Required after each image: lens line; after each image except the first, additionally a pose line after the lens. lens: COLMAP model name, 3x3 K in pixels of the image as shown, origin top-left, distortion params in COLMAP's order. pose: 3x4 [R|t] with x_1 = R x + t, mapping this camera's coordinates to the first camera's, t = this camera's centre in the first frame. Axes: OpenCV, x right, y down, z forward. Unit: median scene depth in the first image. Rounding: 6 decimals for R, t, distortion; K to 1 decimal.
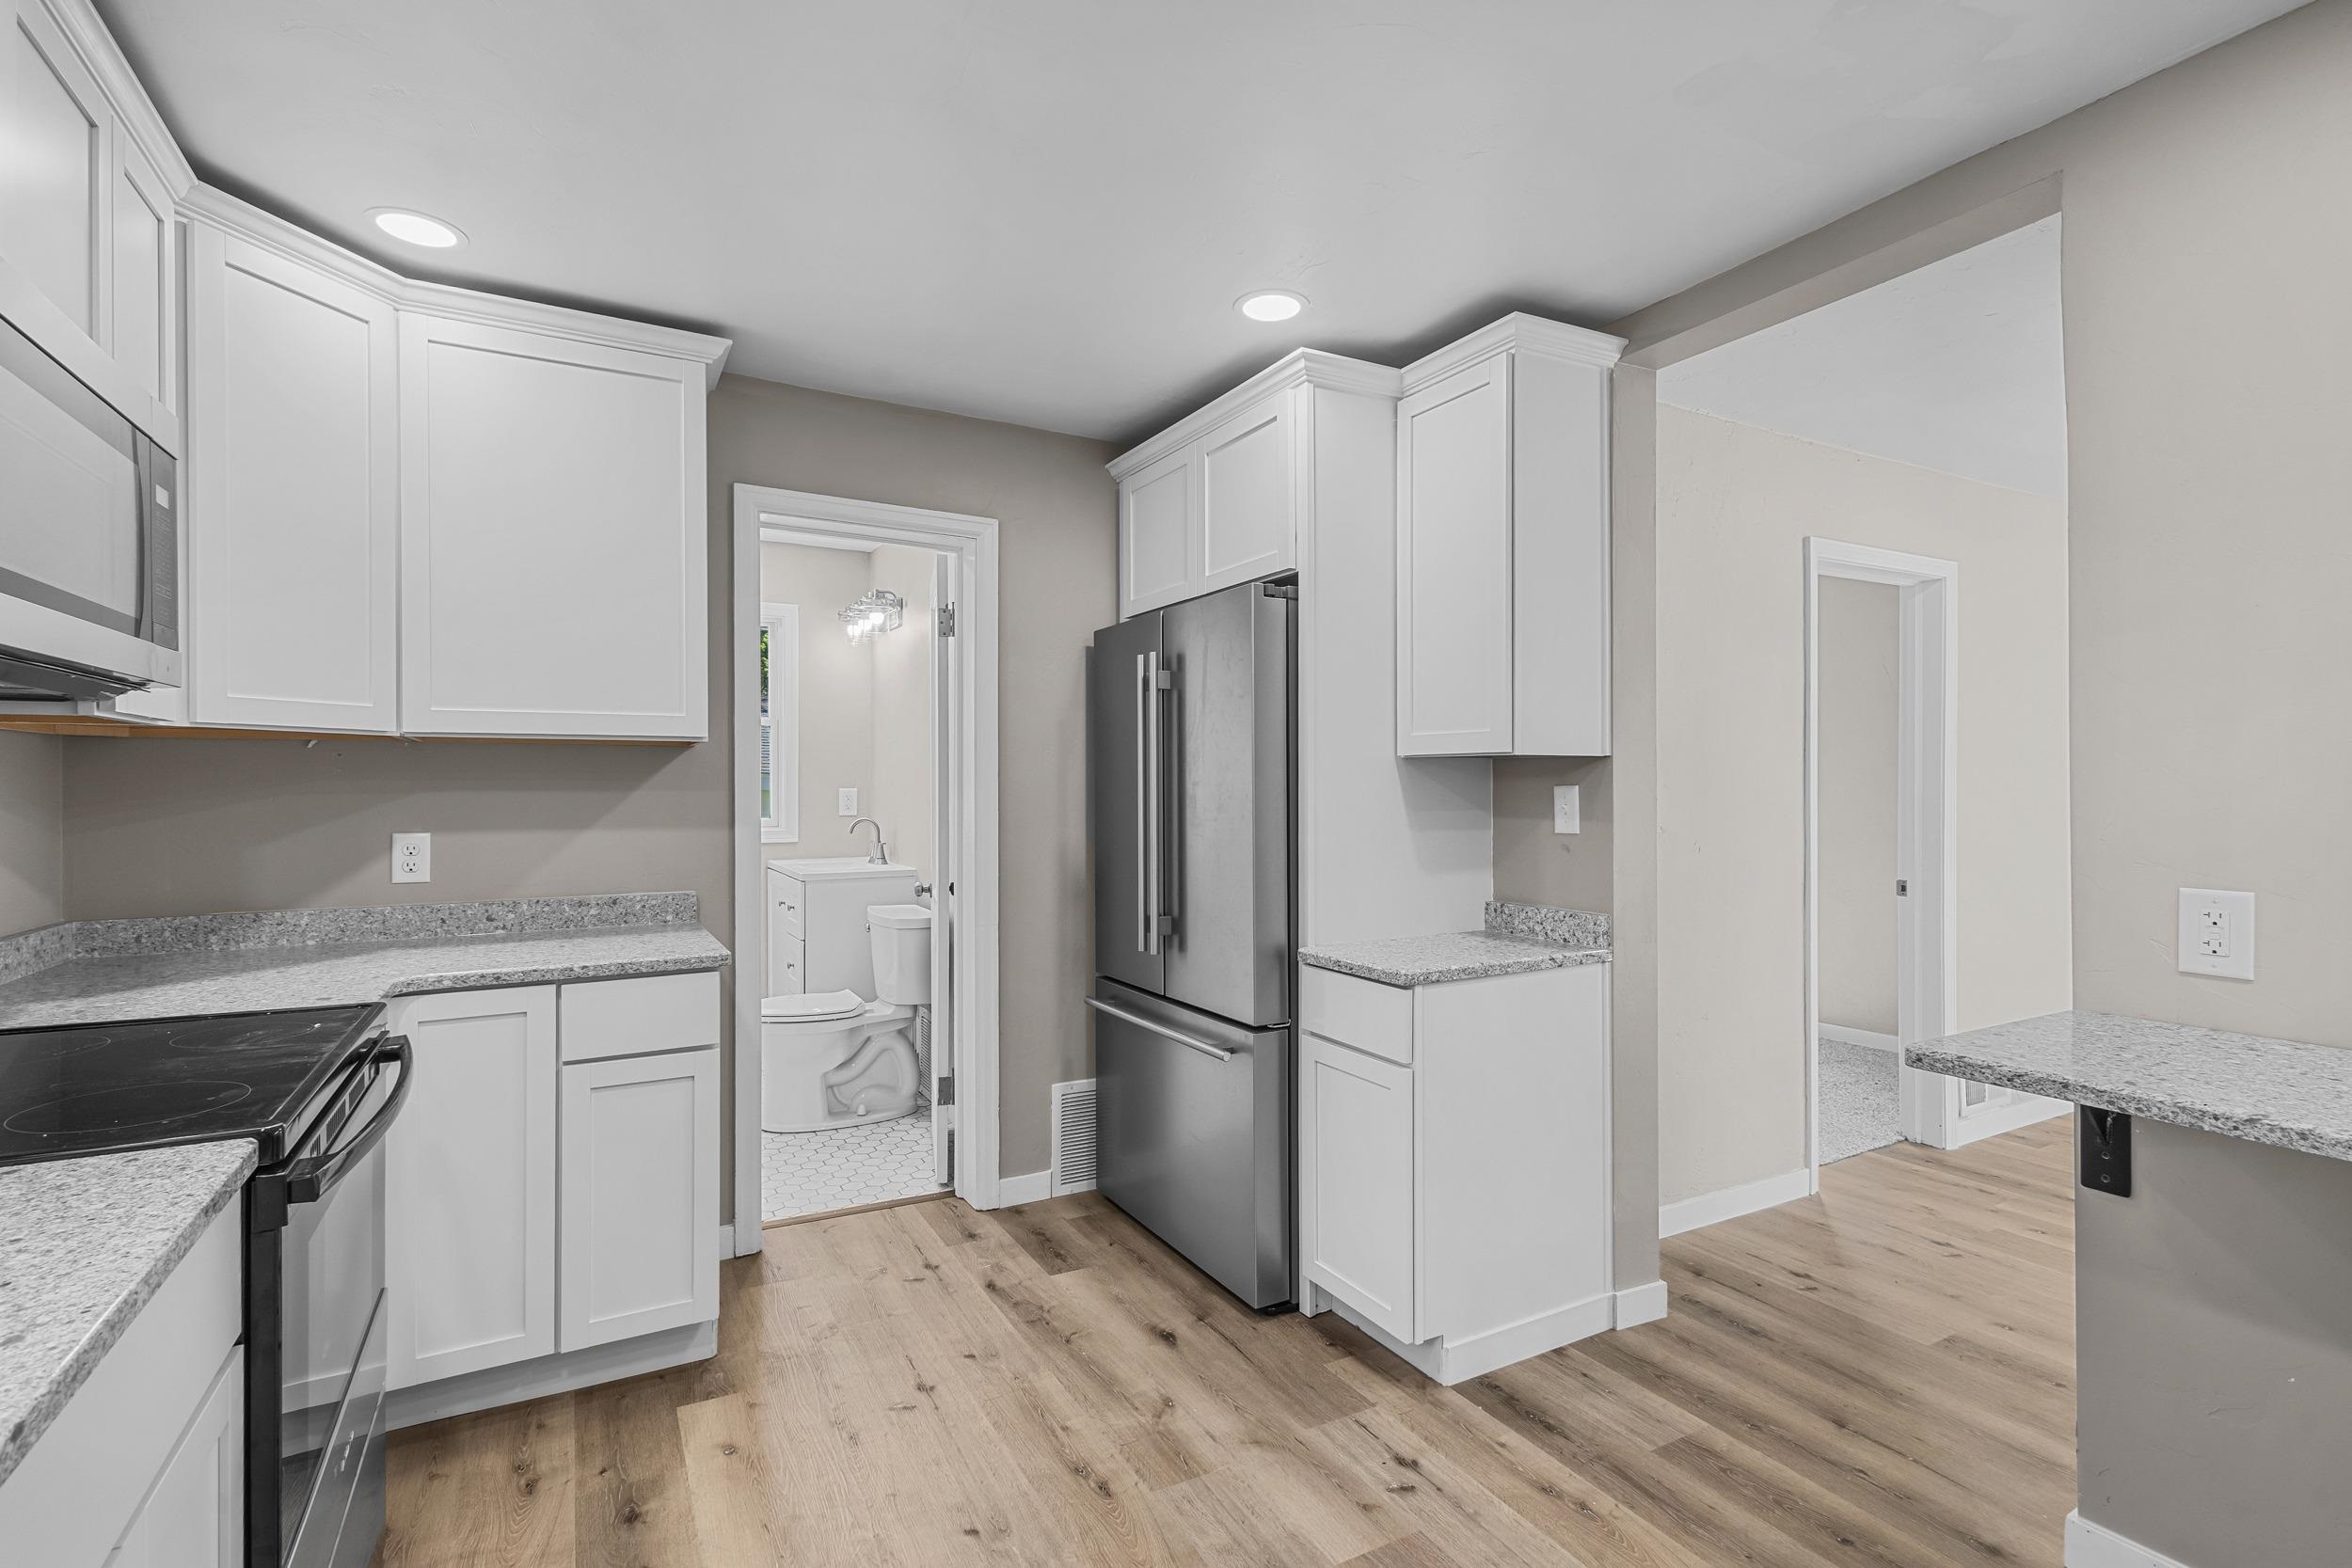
lens RADIAL K [[1087.0, 0, 1178.9], [0, 1087.0, 785.4], [0, 0, 1]] dist [0.003825, 0.000017]
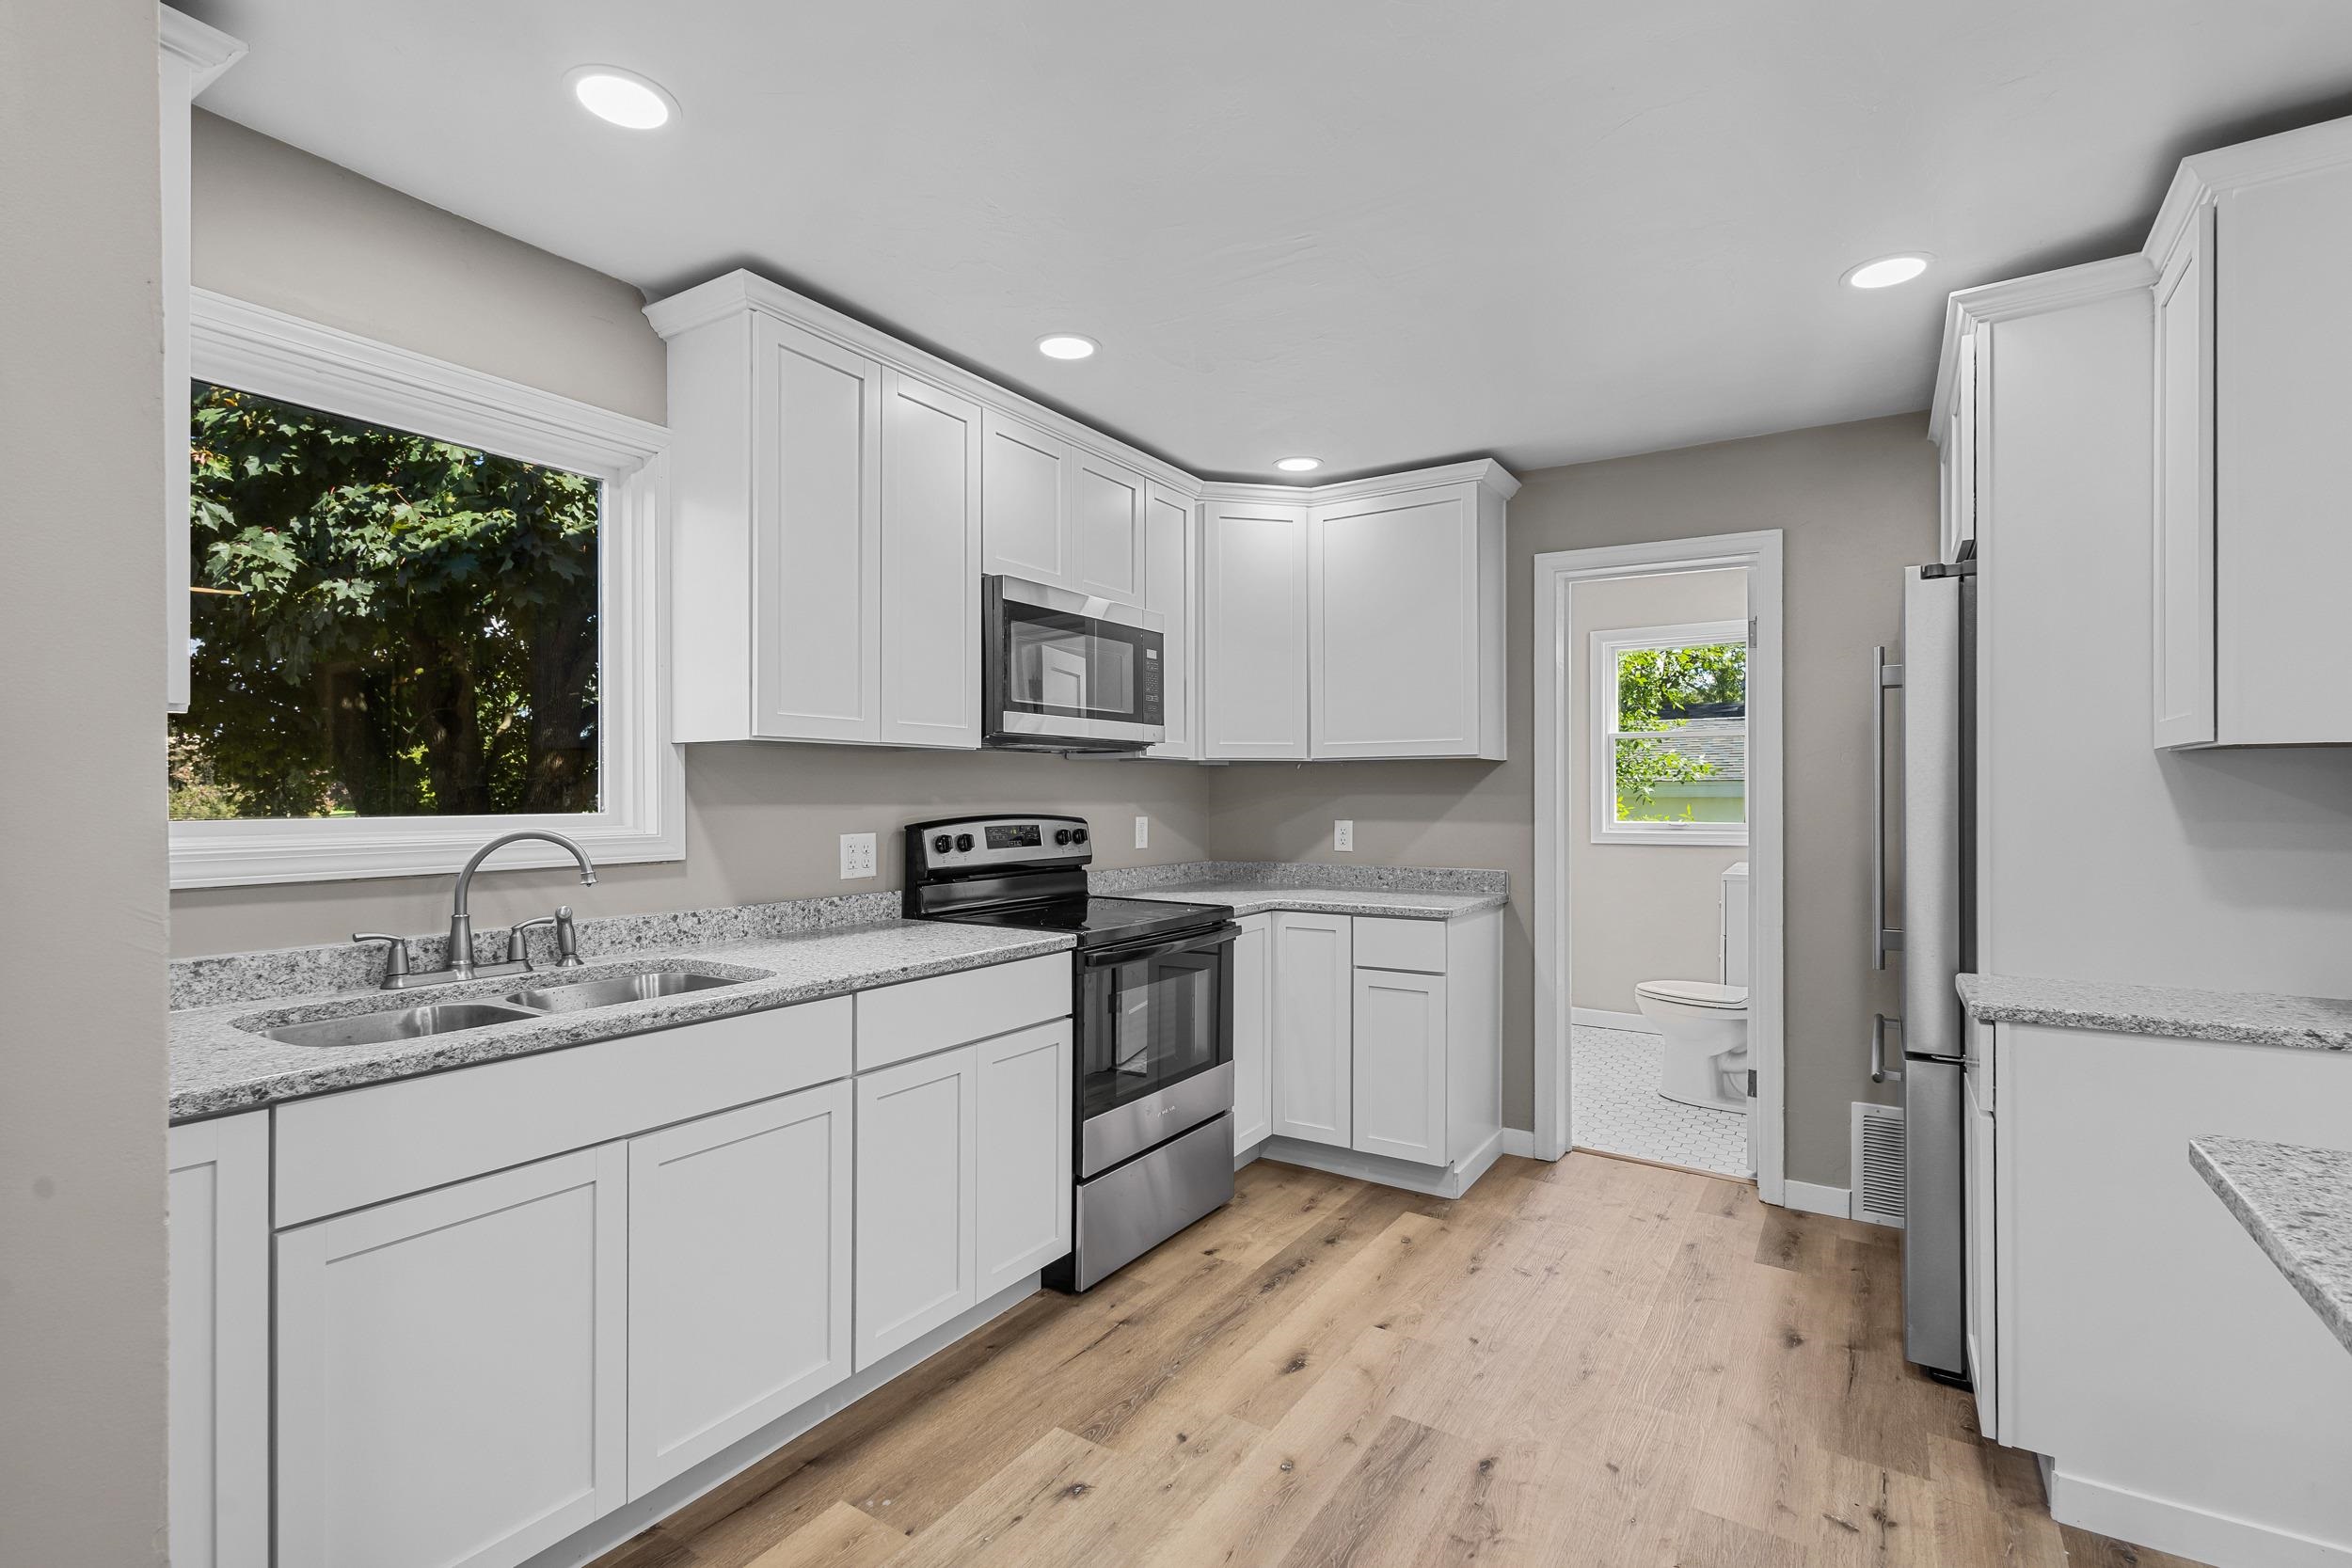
lens RADIAL K [[1084.2, 0, 1178.6], [0, 1084.2, 794.4], [0, 0, 1]] dist [0.002394, -0.000643]
pose [[0.471115, 0.000254, -0.882072, 0.614140], [-0.001074, 0.999999, -0.000285, 0.006147], [0.882071, 0.001081, 0.471115, 0.031223]]
